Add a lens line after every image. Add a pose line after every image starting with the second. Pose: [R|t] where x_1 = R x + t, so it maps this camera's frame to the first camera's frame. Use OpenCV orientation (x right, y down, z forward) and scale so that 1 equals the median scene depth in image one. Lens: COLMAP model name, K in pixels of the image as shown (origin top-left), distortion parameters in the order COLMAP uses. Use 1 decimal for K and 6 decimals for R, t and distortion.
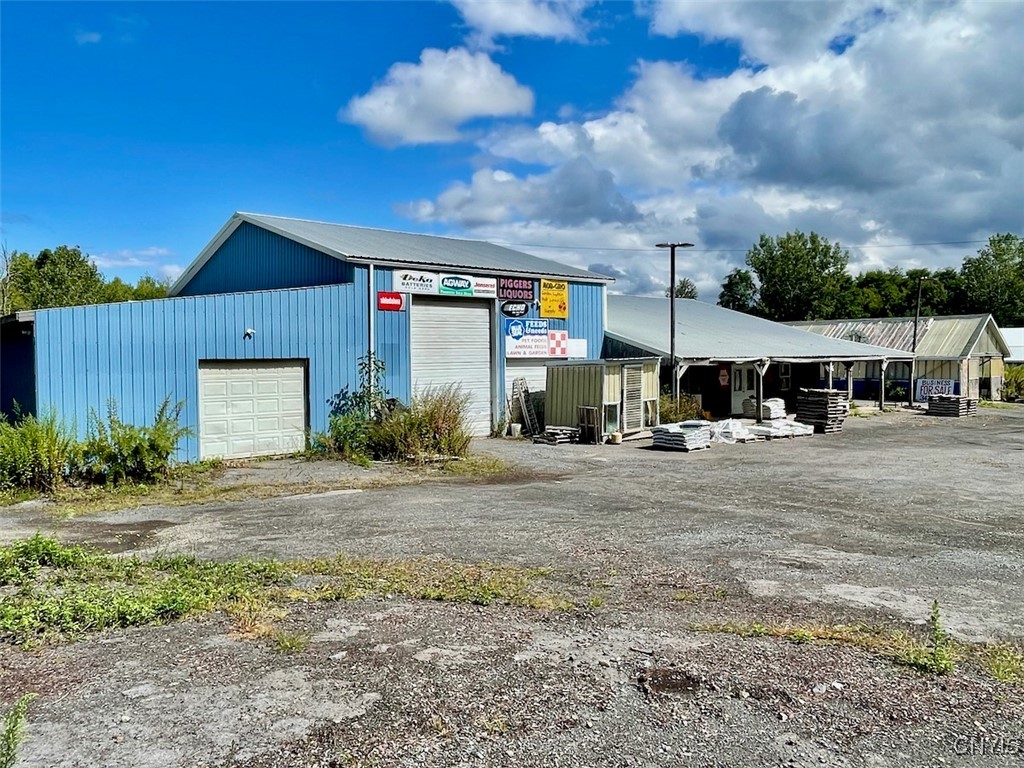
lens RADIAL K [[768.5, 0, 509.1], [0, 768.5, 391.6], [0, 0, 1]] dist [0.012972, -0.032106]
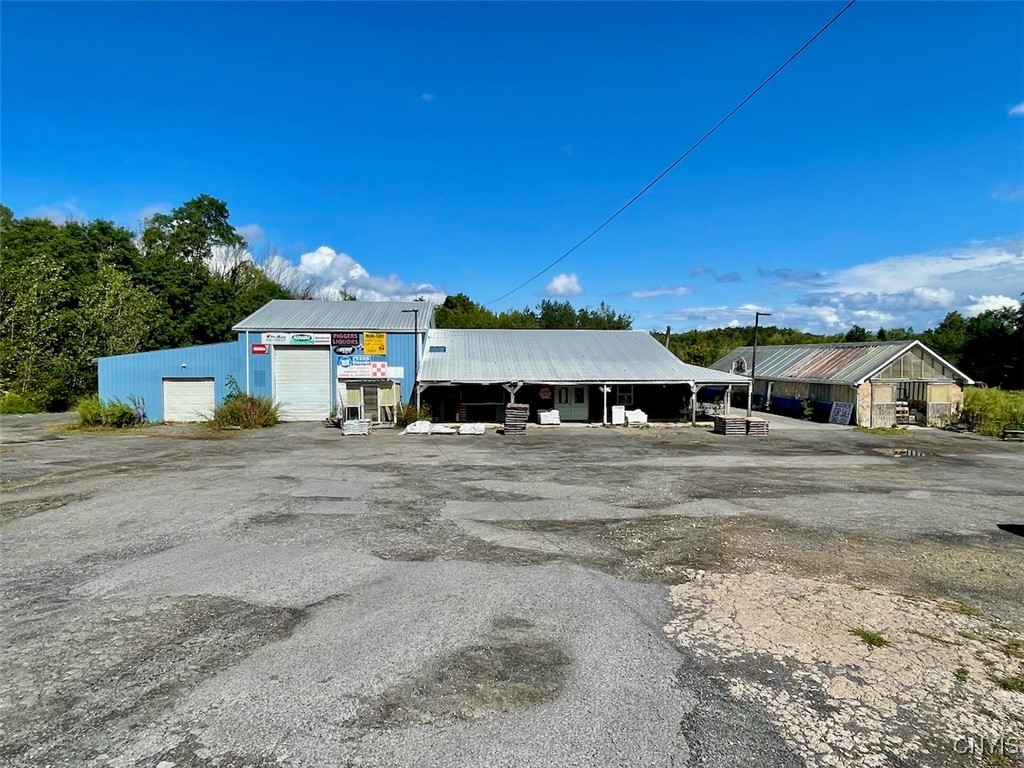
lens RADIAL K [[632.2, 0, 513.2], [0, 632.2, 385.7], [0, 0, 1]] dist [0.009415, -0.001055]
pose [[0.819339, 0.032431, -0.572391, 1.178789], [-0.034218, 0.999385, 0.007643, -0.051844], [0.572287, 0.013324, 0.819945, 0.034928]]
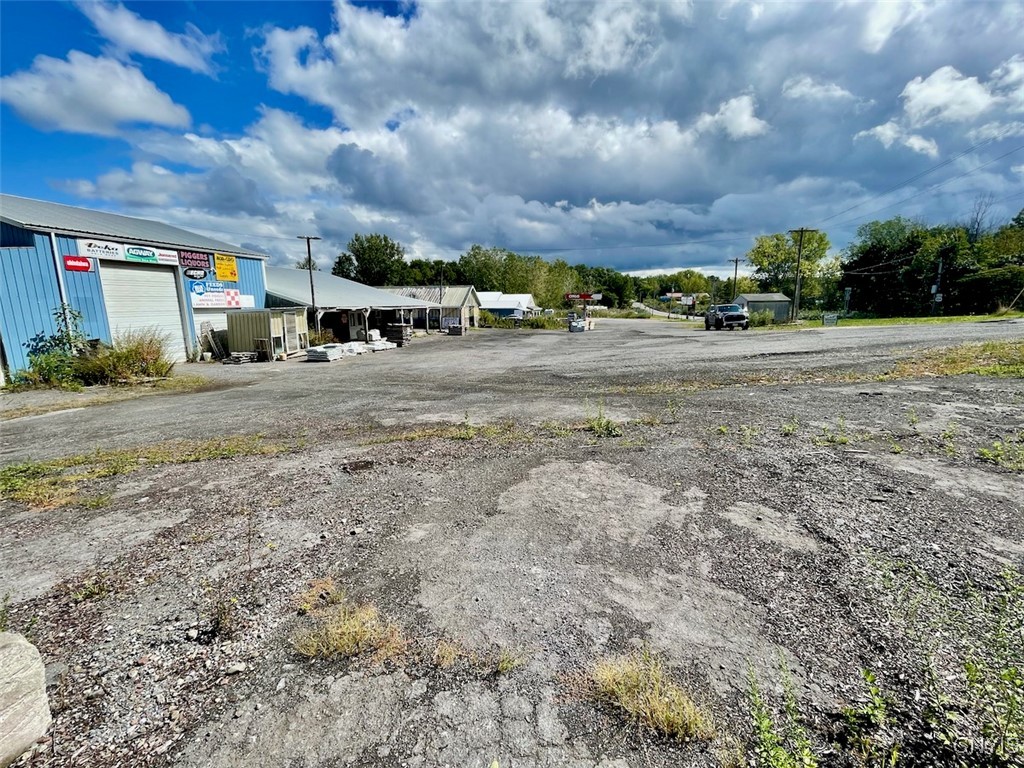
lens RADIAL K [[433.2, 0, 509.3], [0, 433.2, 383.1], [0, 0, 1]] dist [-0.002144, 0.003764]
pose [[0.800444, -0.108583, 0.589490, -0.023320], [0.030961, 0.989632, 0.140247, 0.000755], [-0.598607, -0.094009, 0.795507, -0.026928]]
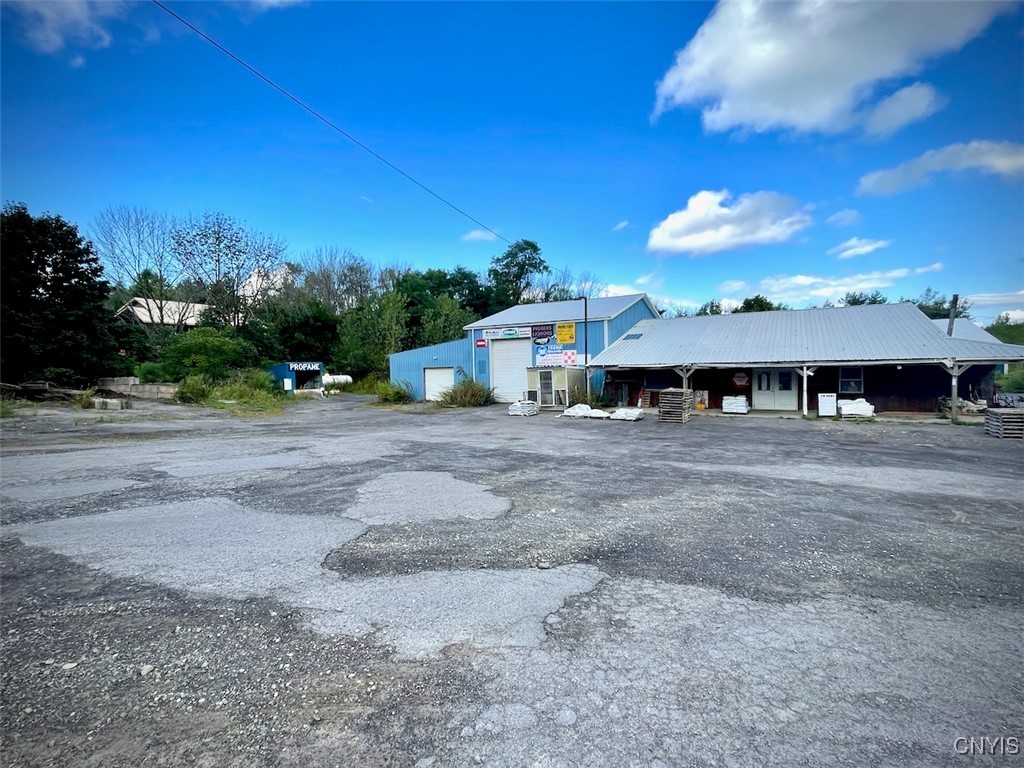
lens RADIAL K [[482.7, 0, 501.6], [0, 482.7, 383.7], [0, 0, 1]] dist [-0.012660, 0.000197]
pose [[0.320176, 0.034878, -0.946716, 1.184583], [-0.025086, 0.999284, 0.028330, -0.030434], [0.947026, 0.014679, 0.320822, 0.511782]]
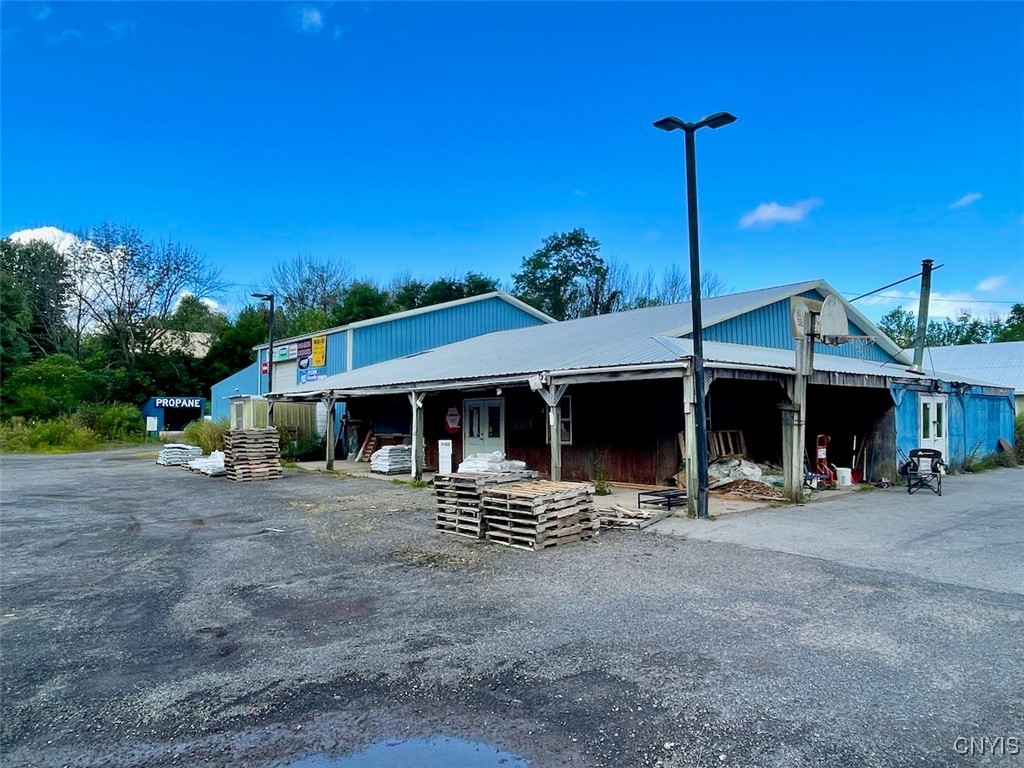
lens RADIAL K [[669.0, 0, 508.4], [0, 669.0, 383.7], [0, 0, 1]] dist [0.011588, -0.023563]
pose [[-0.003950, -0.047346, -0.998871, 1.231377], [-0.044423, 0.997901, -0.047124, -0.030718], [0.999005, 0.044187, -0.006045, 1.403502]]
